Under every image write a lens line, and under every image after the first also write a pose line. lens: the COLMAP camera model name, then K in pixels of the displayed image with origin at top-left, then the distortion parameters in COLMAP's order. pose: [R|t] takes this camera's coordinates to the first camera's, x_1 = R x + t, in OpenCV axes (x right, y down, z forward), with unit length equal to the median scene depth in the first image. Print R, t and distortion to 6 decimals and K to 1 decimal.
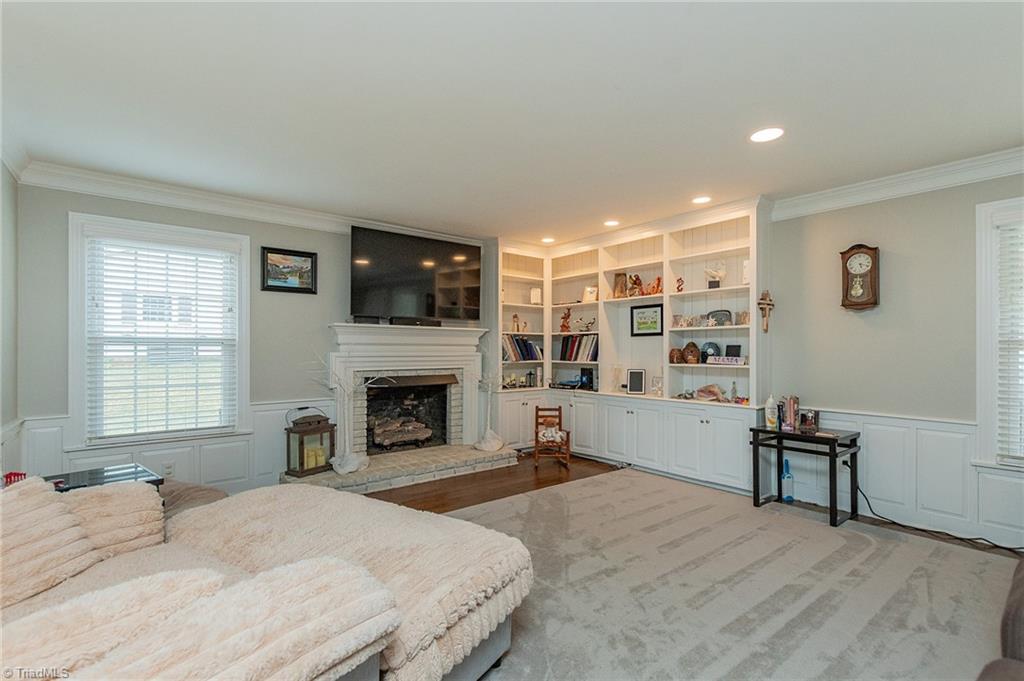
lens RADIAL K [[453.0, 0, 511.3], [0, 453.0, 345.3], [0, 0, 1]] dist [0.003003, 0.000383]
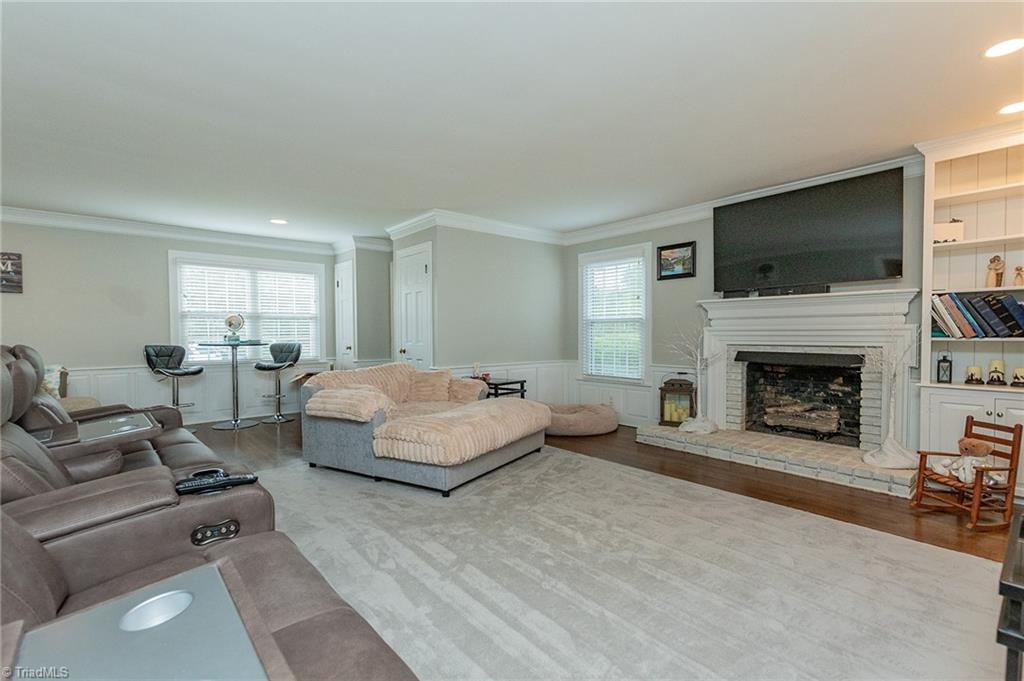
lens RADIAL K [[453.0, 0, 511.3], [0, 453.0, 345.3], [0, 0, 1]] dist [0.003003, 0.000383]
pose [[0.050627, 0.023965, -0.998430, 0.673455], [0.014076, 0.999596, 0.024707, 0.026189], [0.998618, -0.015305, 0.050269, 0.451599]]
